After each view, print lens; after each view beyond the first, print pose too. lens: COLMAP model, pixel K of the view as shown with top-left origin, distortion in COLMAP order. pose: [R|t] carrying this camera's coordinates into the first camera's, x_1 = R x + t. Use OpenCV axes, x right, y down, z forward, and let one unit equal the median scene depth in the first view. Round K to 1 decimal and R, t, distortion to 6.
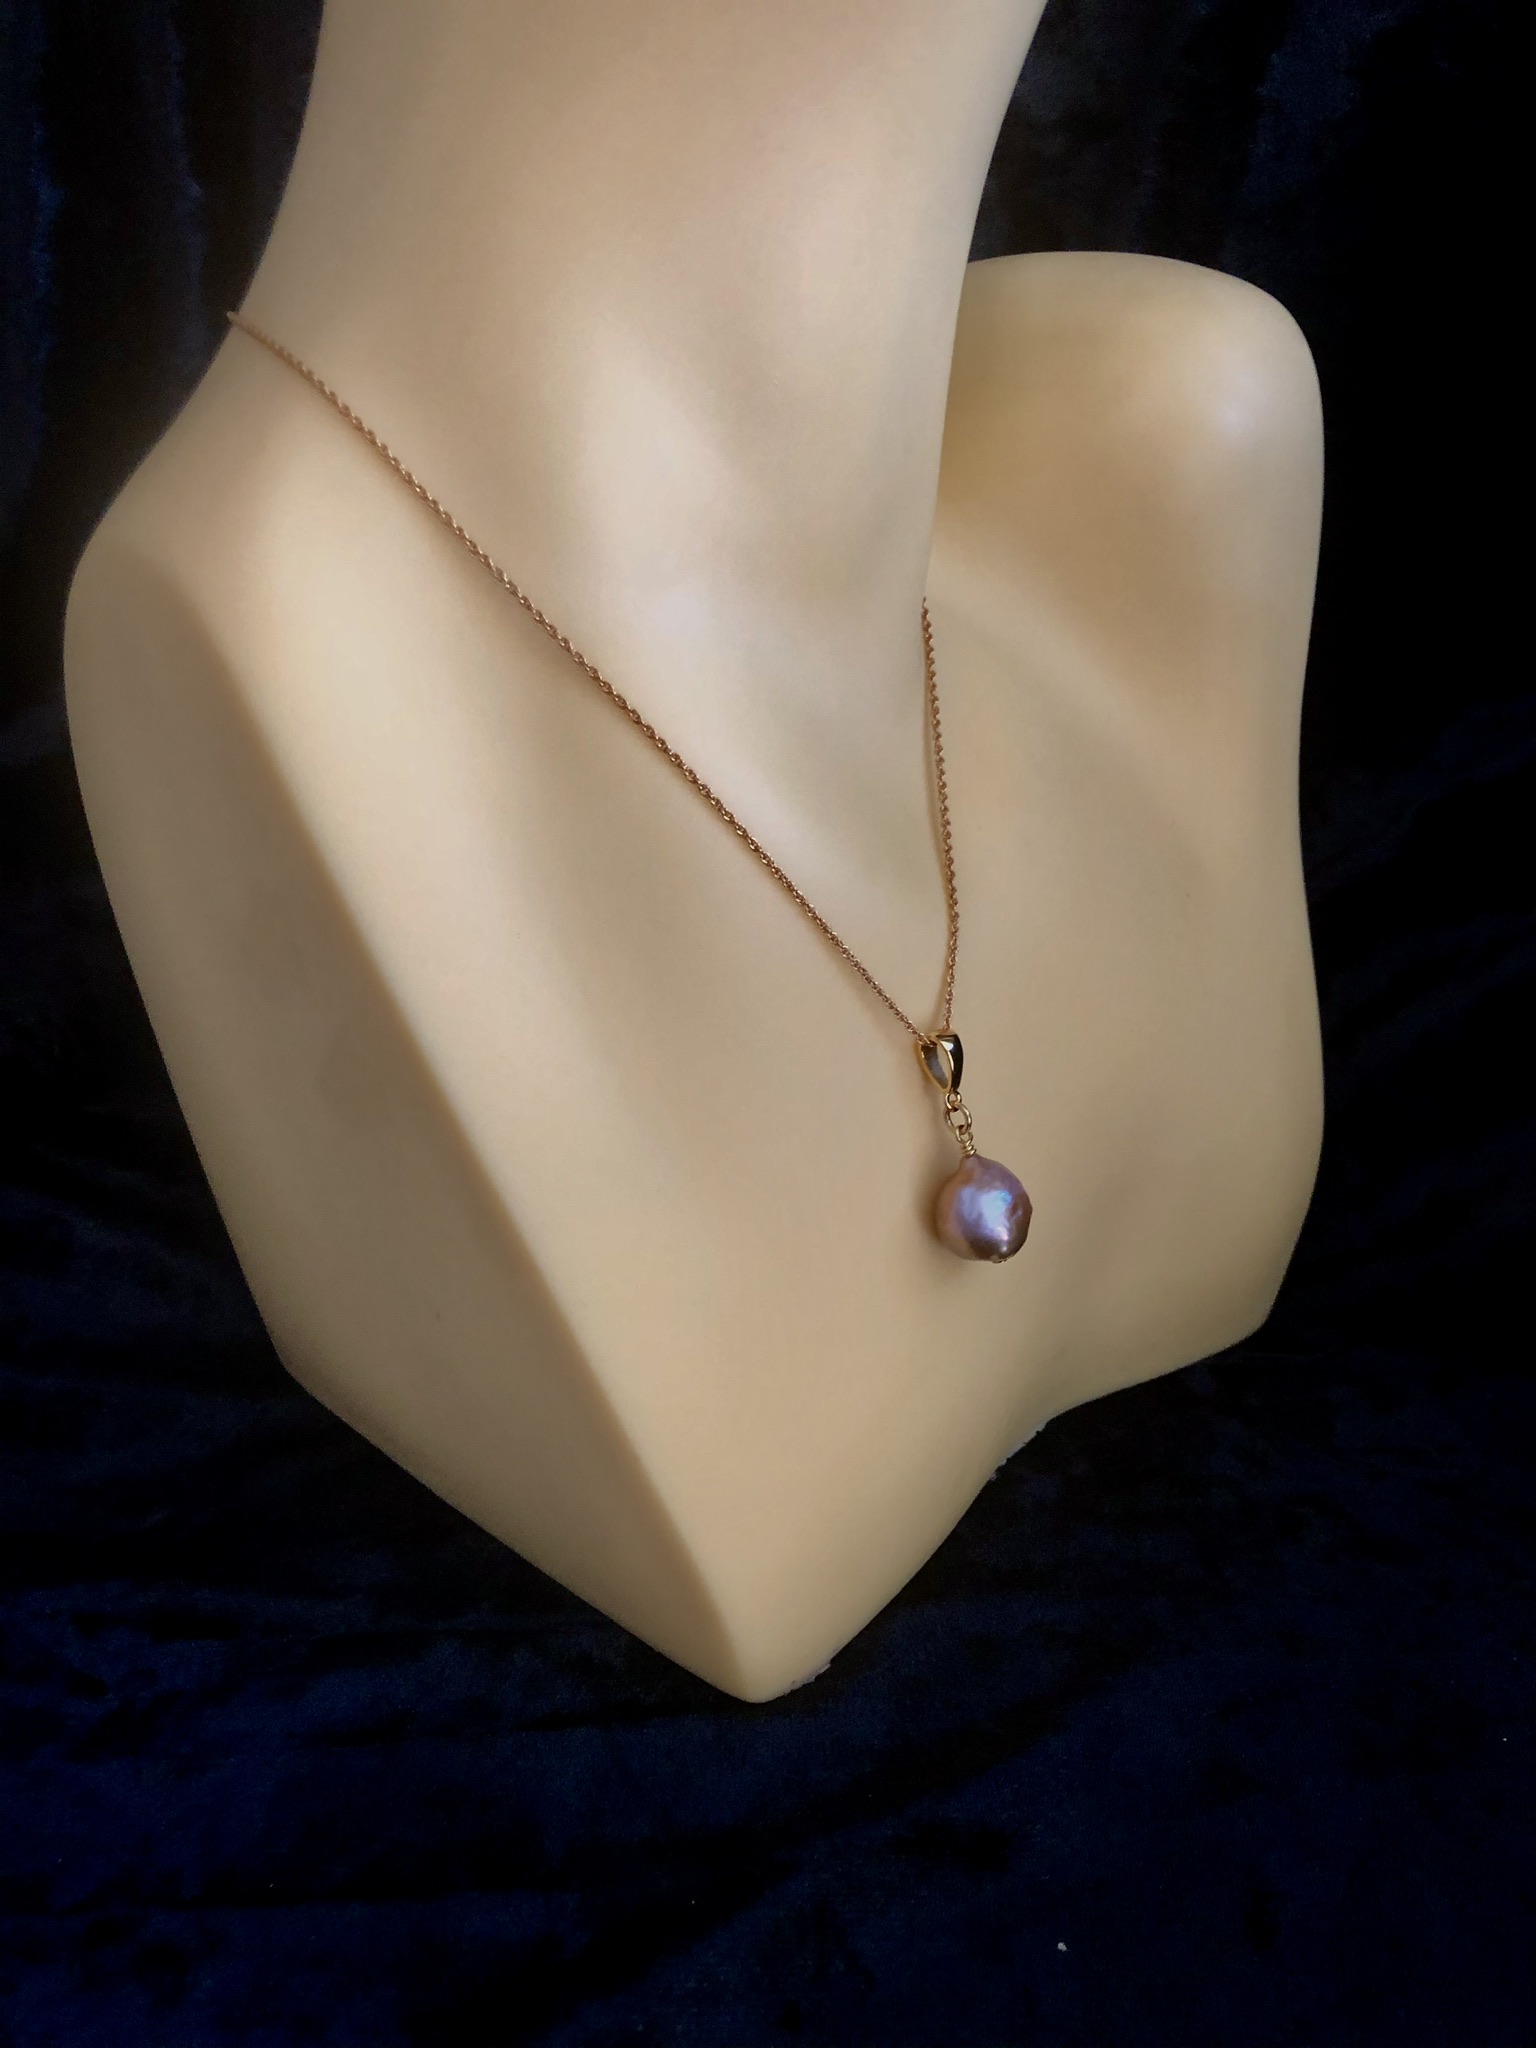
lens RADIAL K [[1669.0, 0, 768.0], [0, 1669.0, 1024.0], [0, 0, 1]] dist [-0.001728, -0.000055]
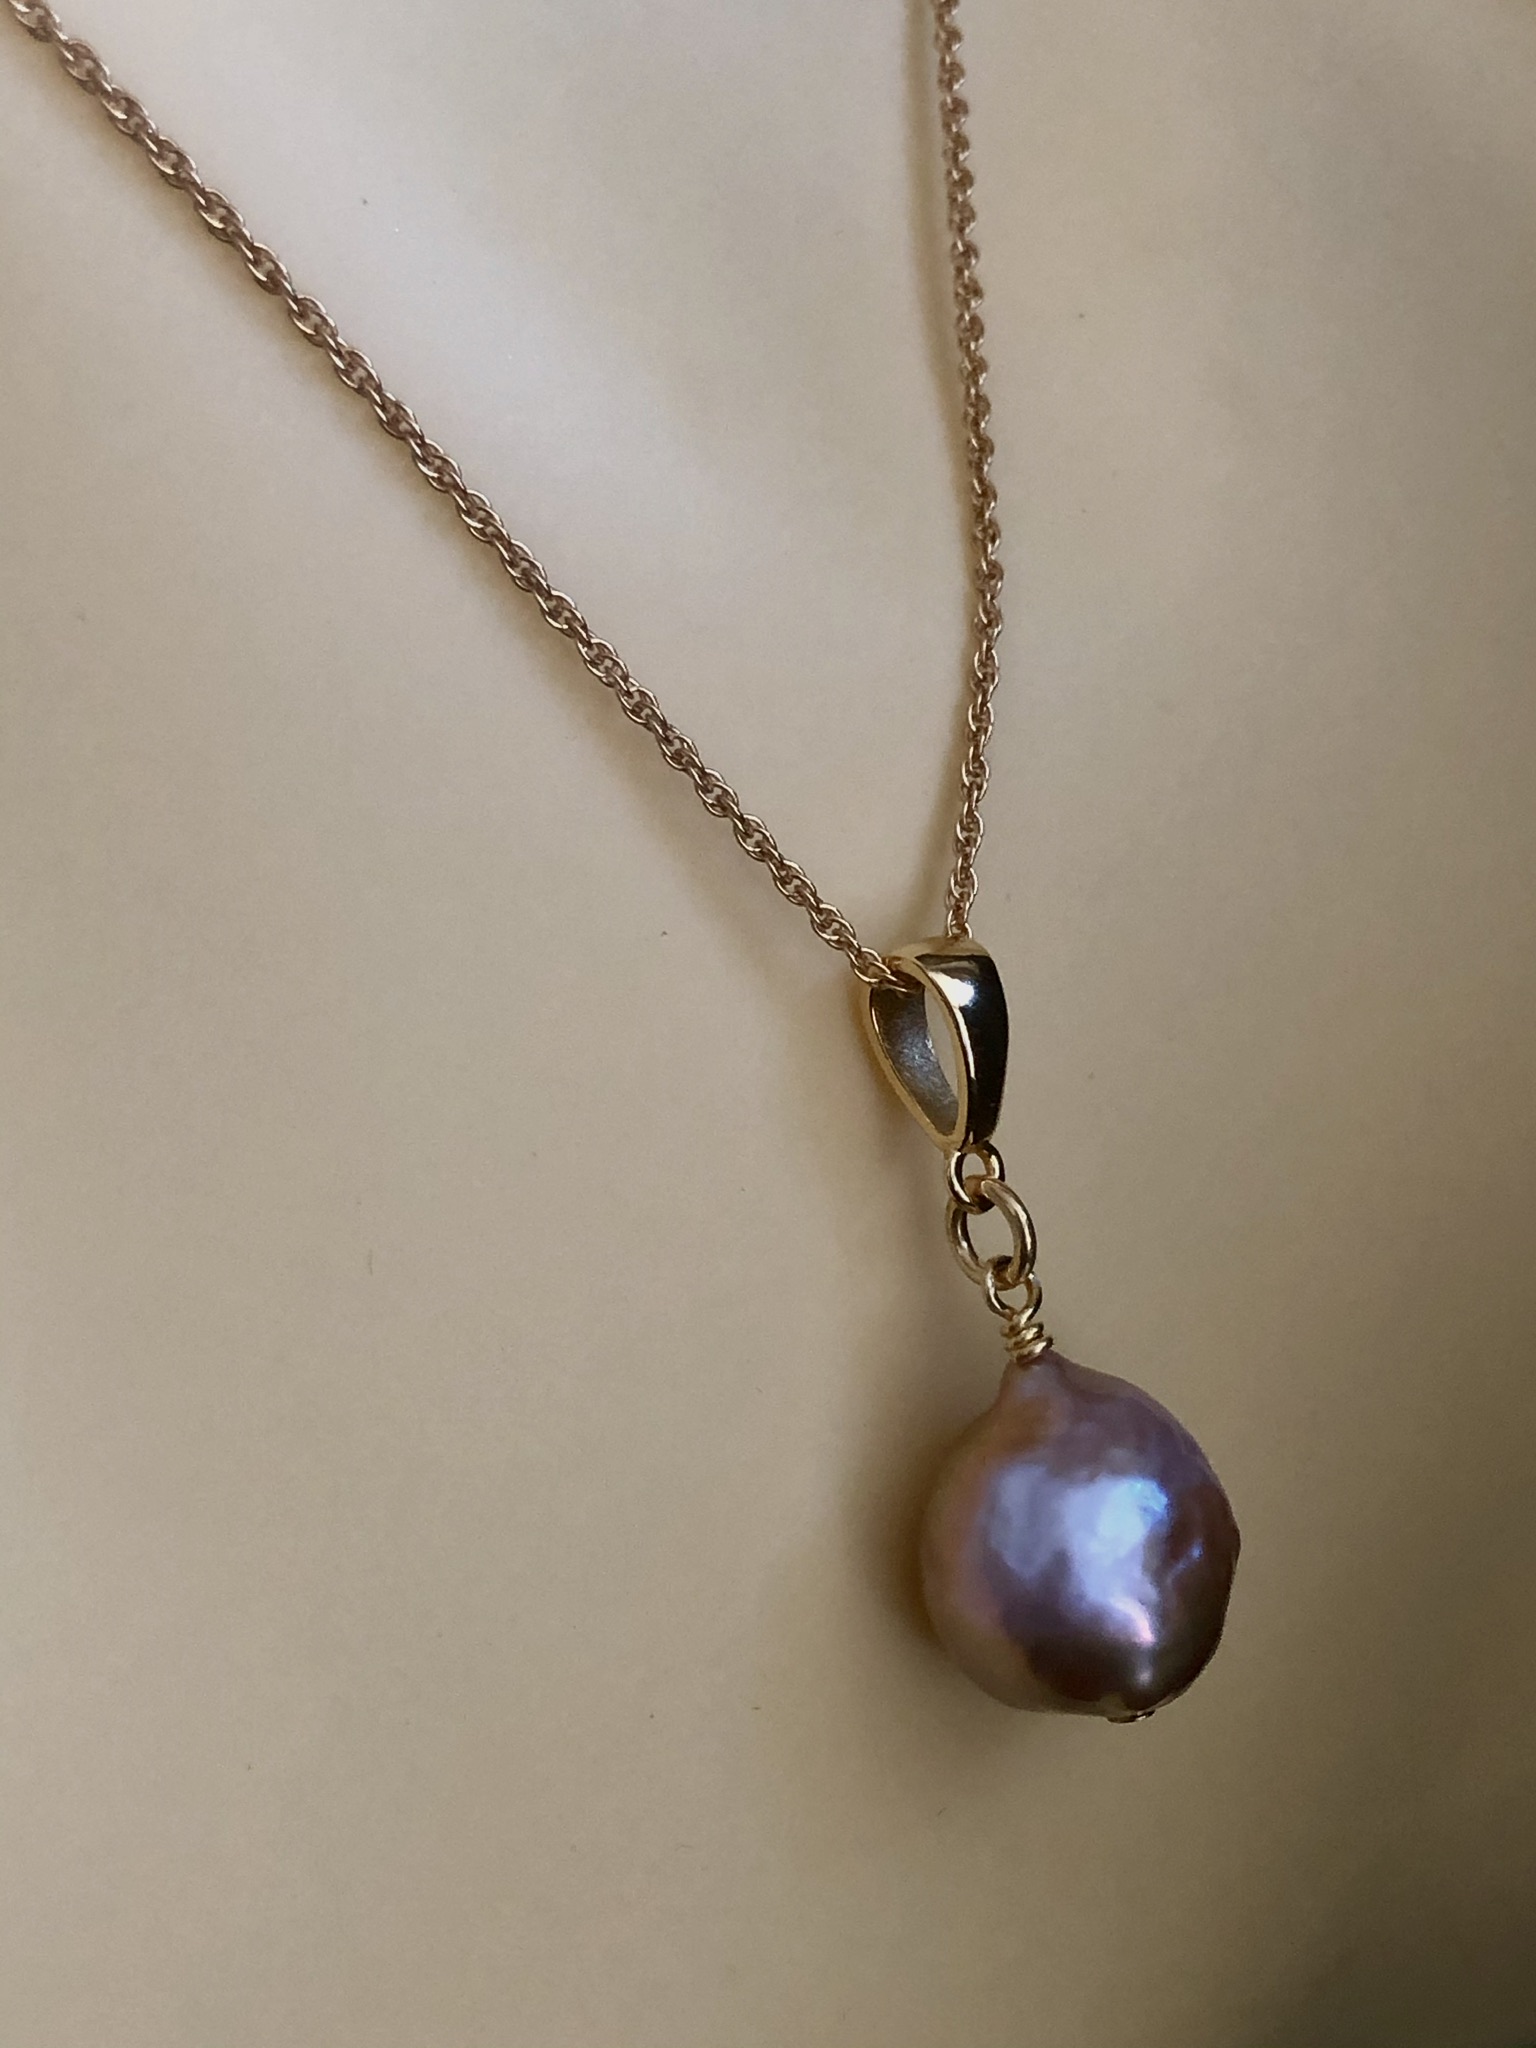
lens RADIAL K [[3908.1, 0, 768.0], [0, 3908.1, 1024.0], [0, 0, 1]] dist [0.032260, -0.065454]
pose [[0.999629, 0.002074, 0.027176, 0.054857], [-0.001695, 0.999901, -0.013946, 0.028834], [-0.027202, 0.013895, 0.999533, 0.302740]]
